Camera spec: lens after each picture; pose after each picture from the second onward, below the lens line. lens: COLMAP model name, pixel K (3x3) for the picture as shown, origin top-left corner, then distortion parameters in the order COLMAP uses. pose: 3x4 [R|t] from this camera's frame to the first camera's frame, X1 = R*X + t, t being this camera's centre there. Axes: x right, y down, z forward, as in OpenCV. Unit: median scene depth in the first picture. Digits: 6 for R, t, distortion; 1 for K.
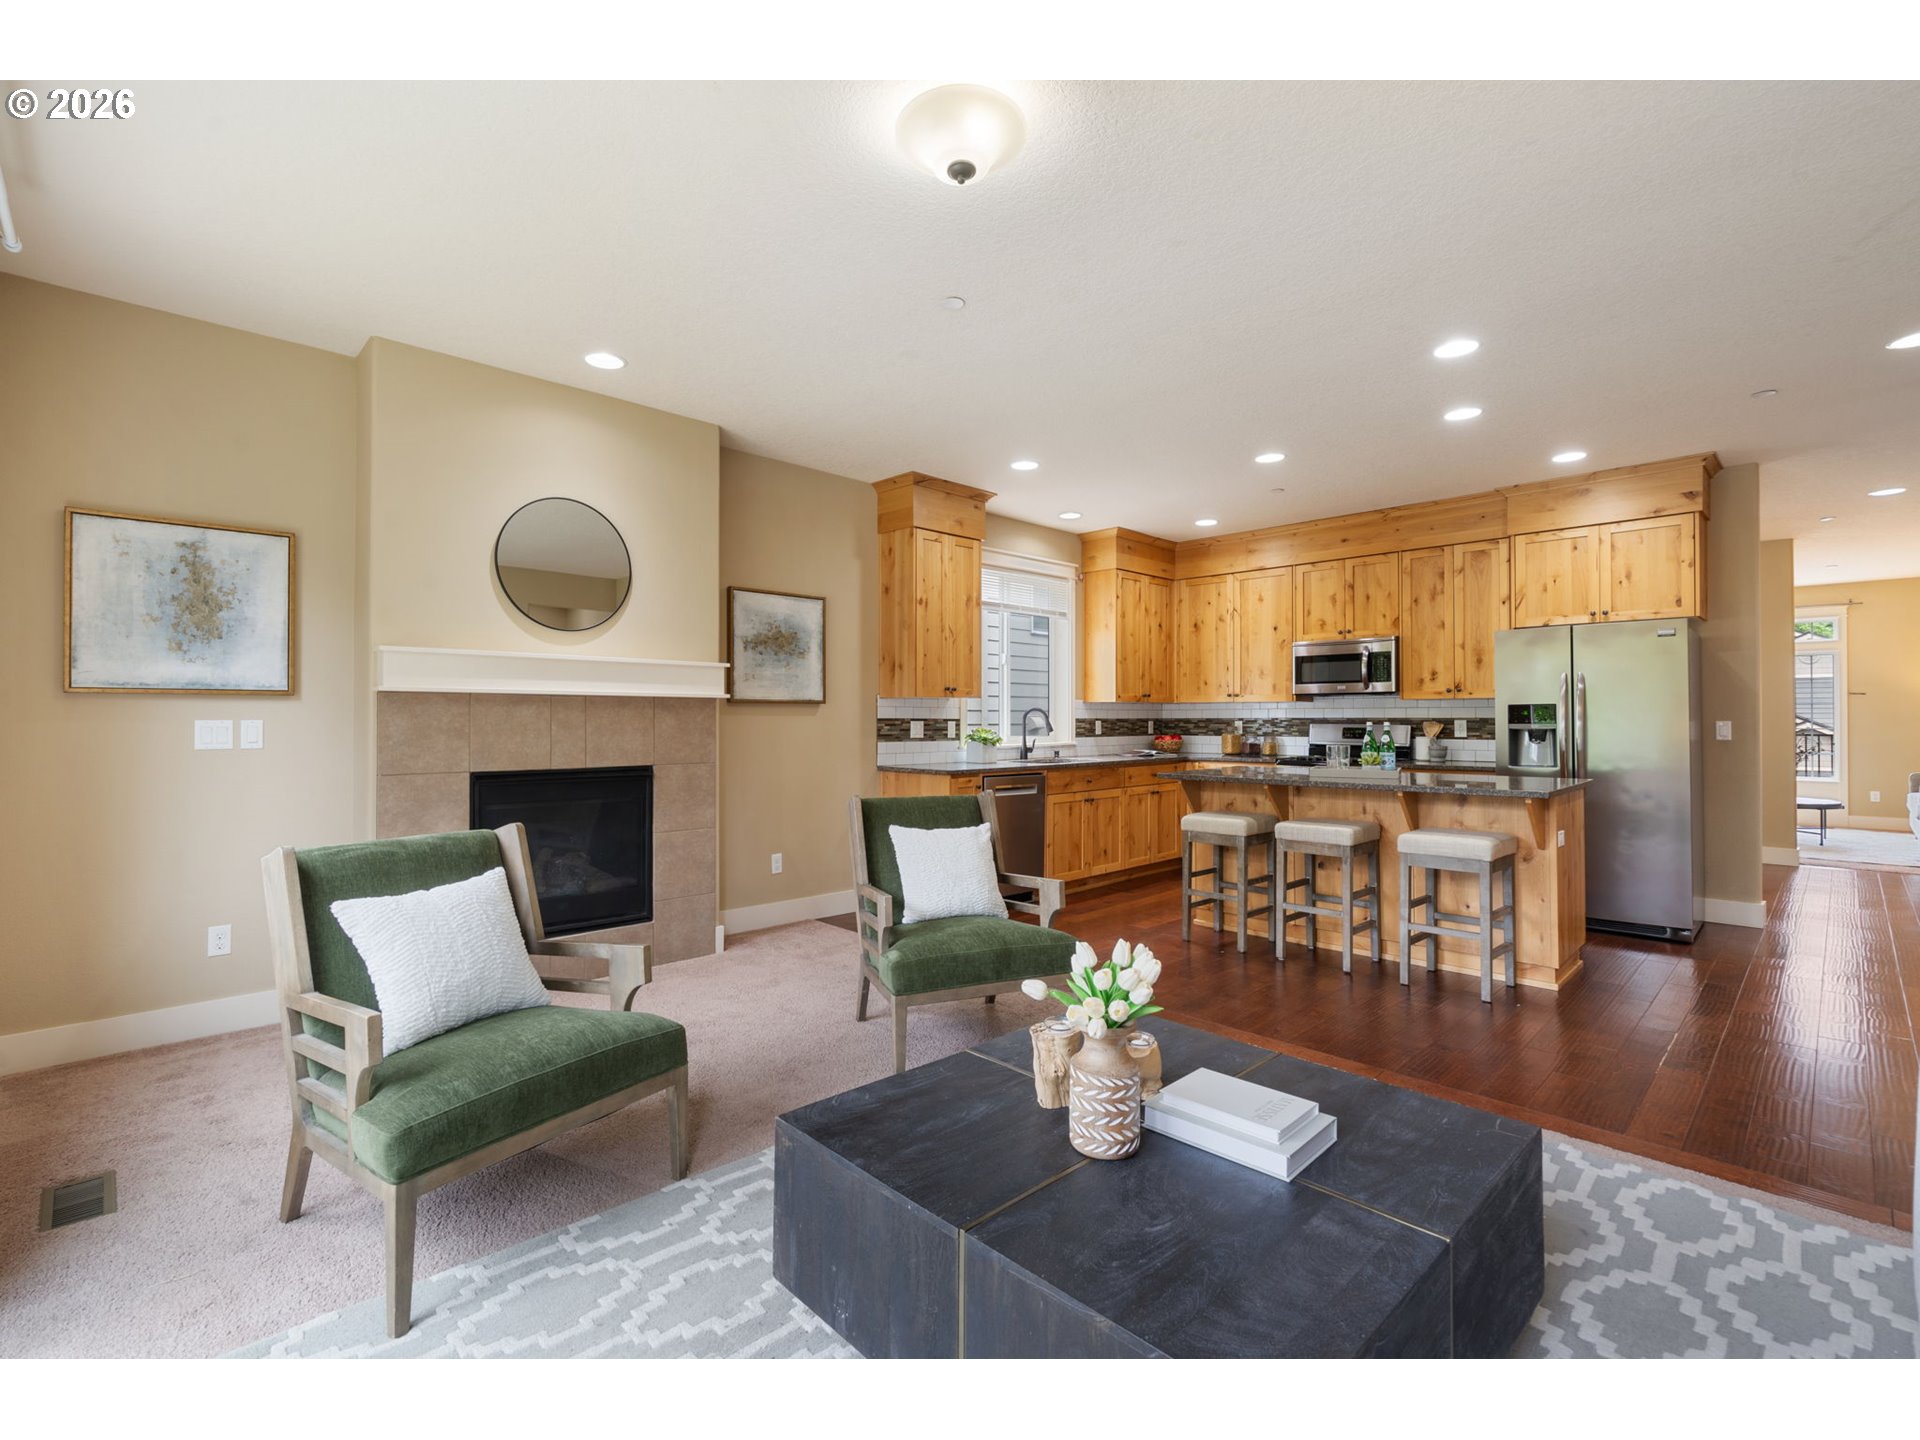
lens RADIAL K [[881.3, 0, 951.6], [0, 881.3, 710.9], [0, 0, 1]] dist [-0.005444, 0.001781]
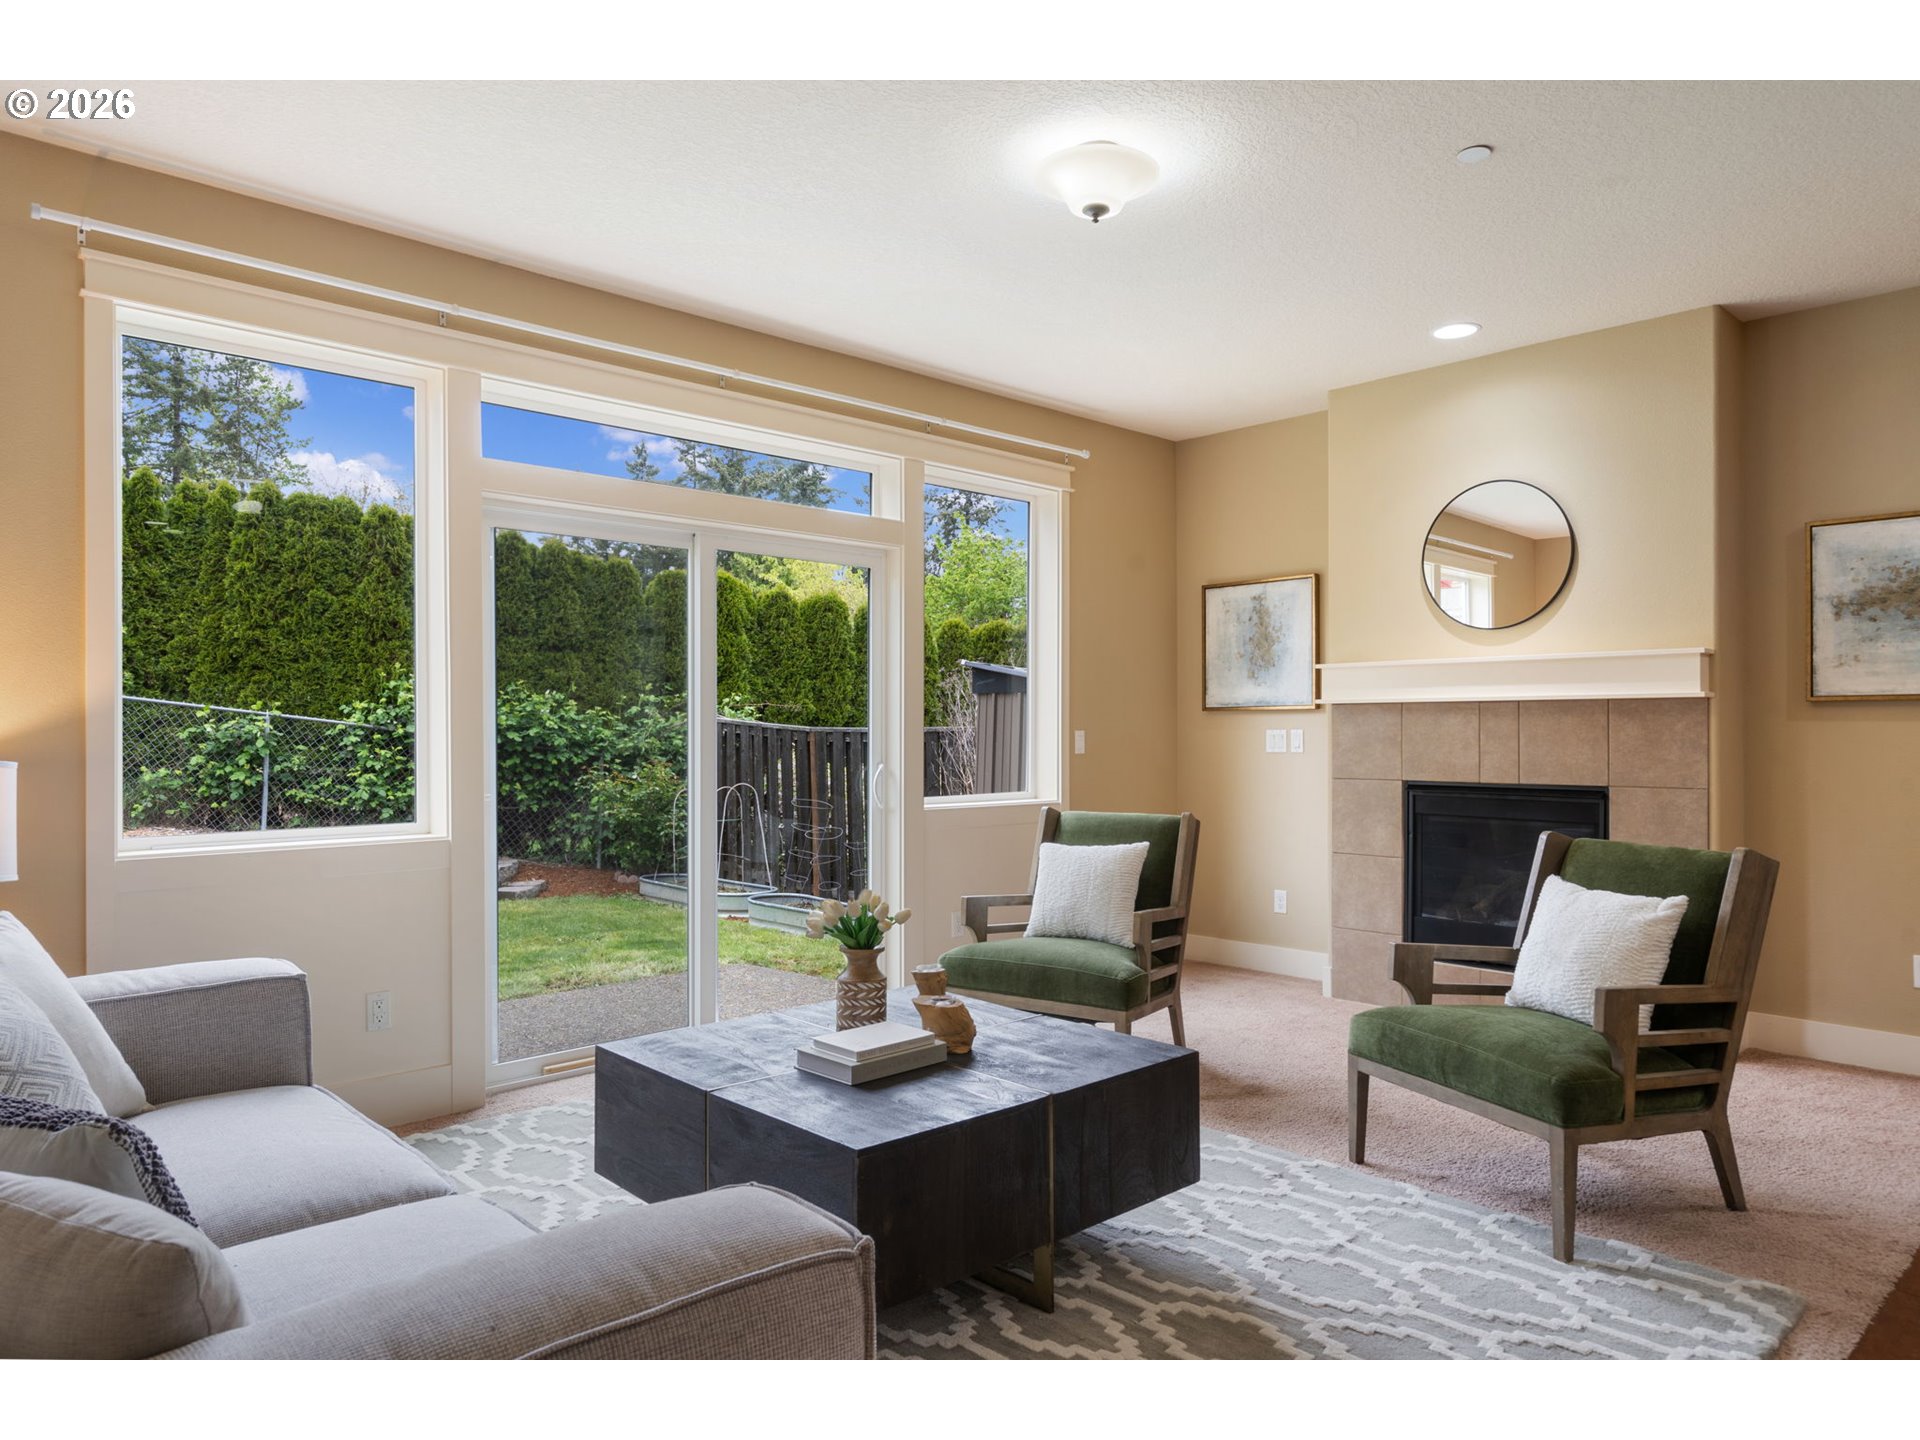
lens RADIAL K [[1238.0, 0, 948.9], [0, 1238.0, 733.3], [0, 0, 1]] dist [0.002788, -0.001064]
pose [[-0.025122, 0.001659, -0.999683, 0.574514], [0.011216, 0.999936, 0.001378, 0.004732], [0.999621, -0.011178, -0.025139, 0.327908]]
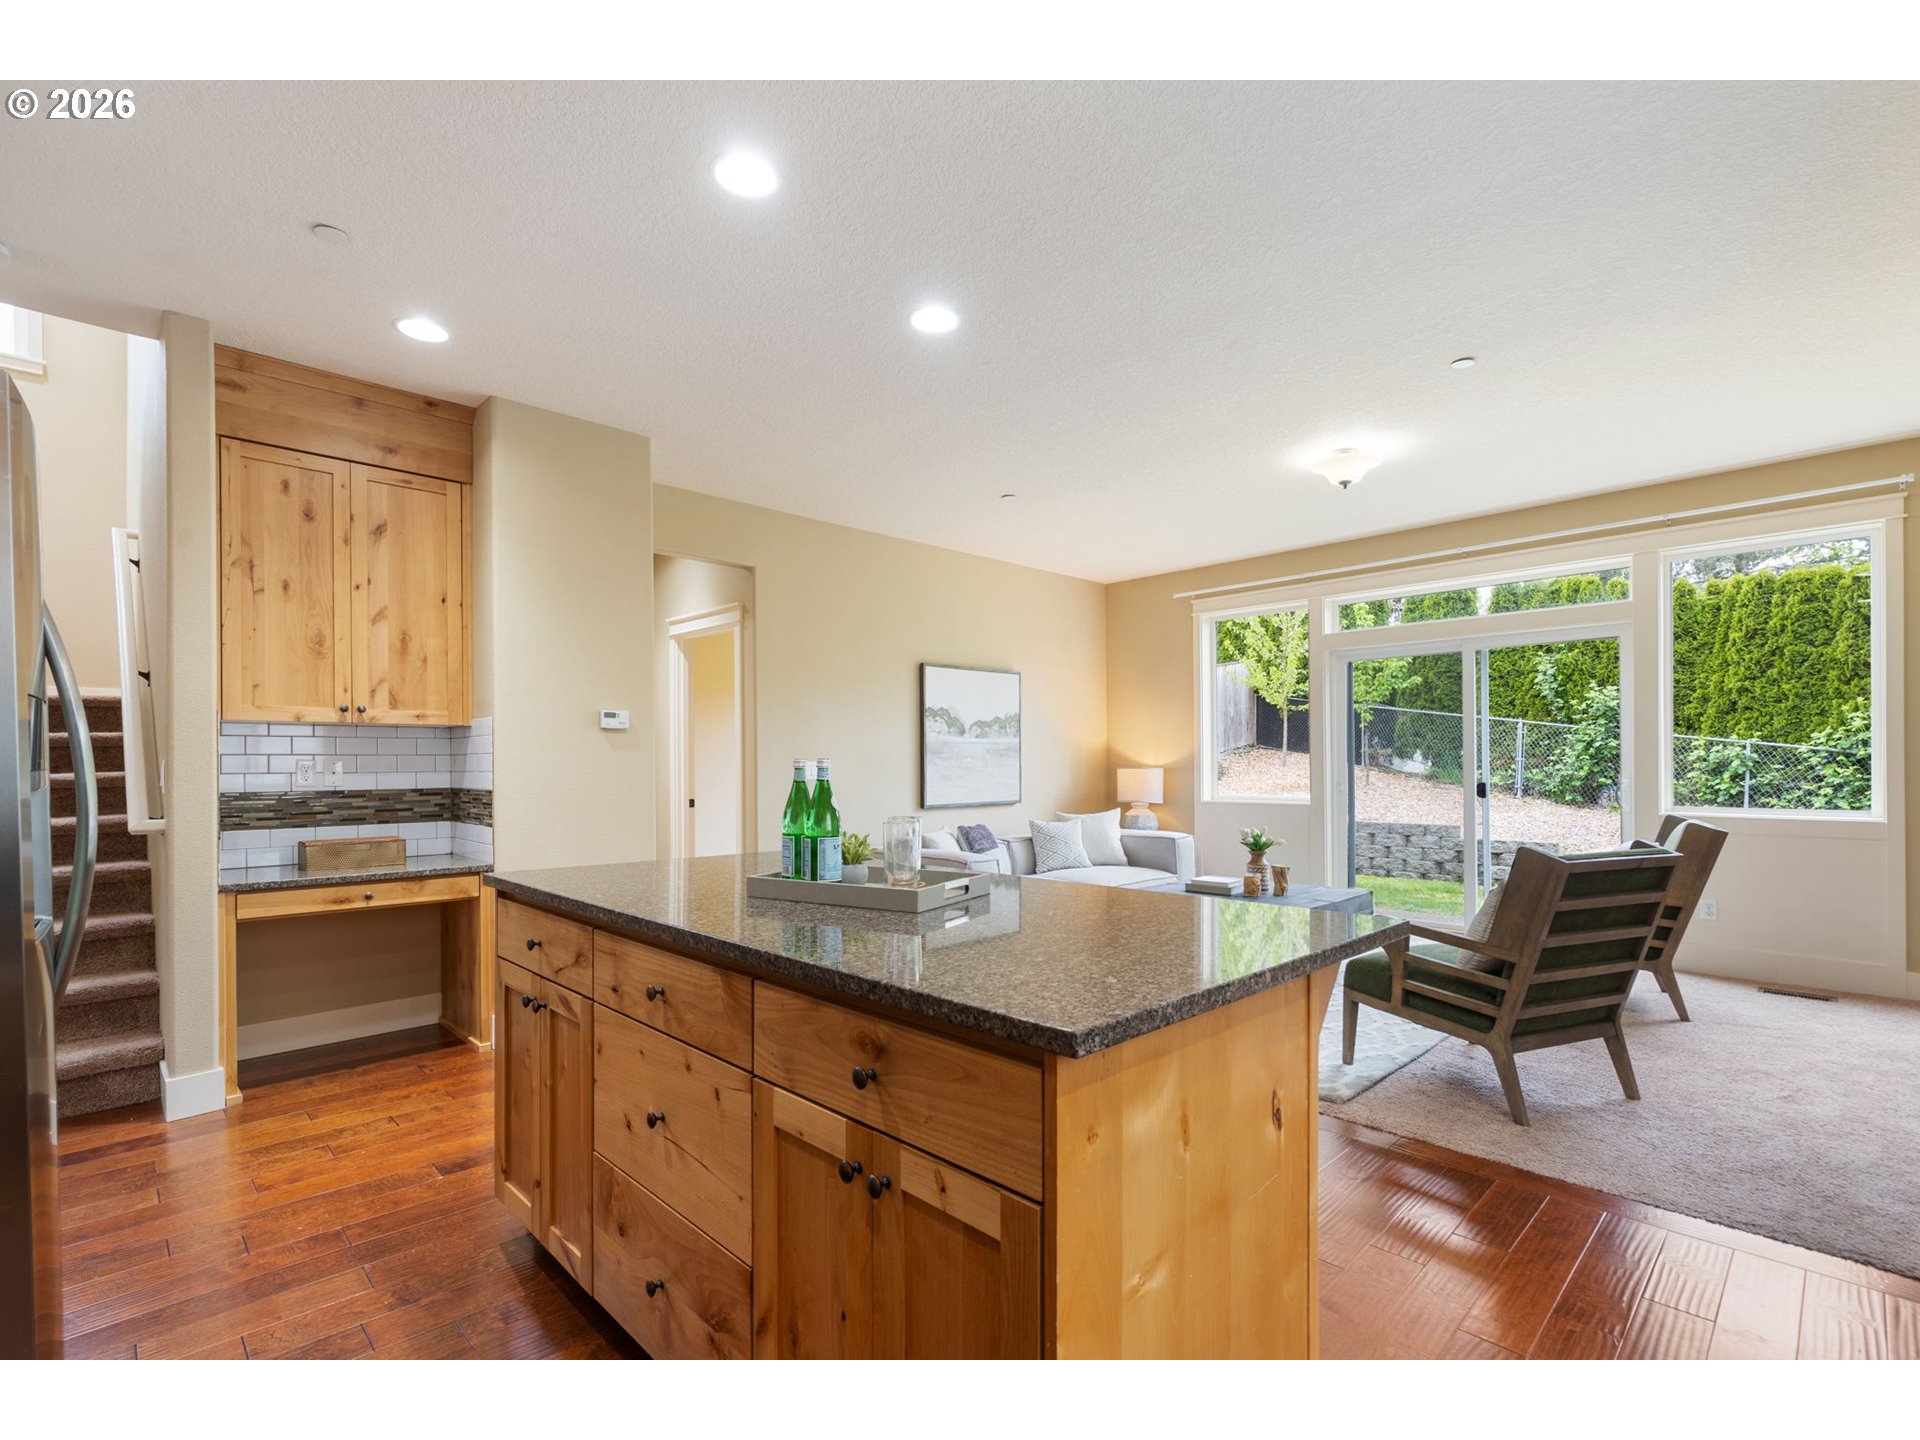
lens RADIAL K [[881.3, 0, 952.9], [0, 881.3, 762.6], [0, 0, 1]] dist [-0.005444, 0.001781]
pose [[-0.999927, 0.007471, 0.009461, 0.342986], [0.007382, 0.999929, -0.009396, 0.014878], [-0.009530, -0.009325, -0.999911, 1.148790]]
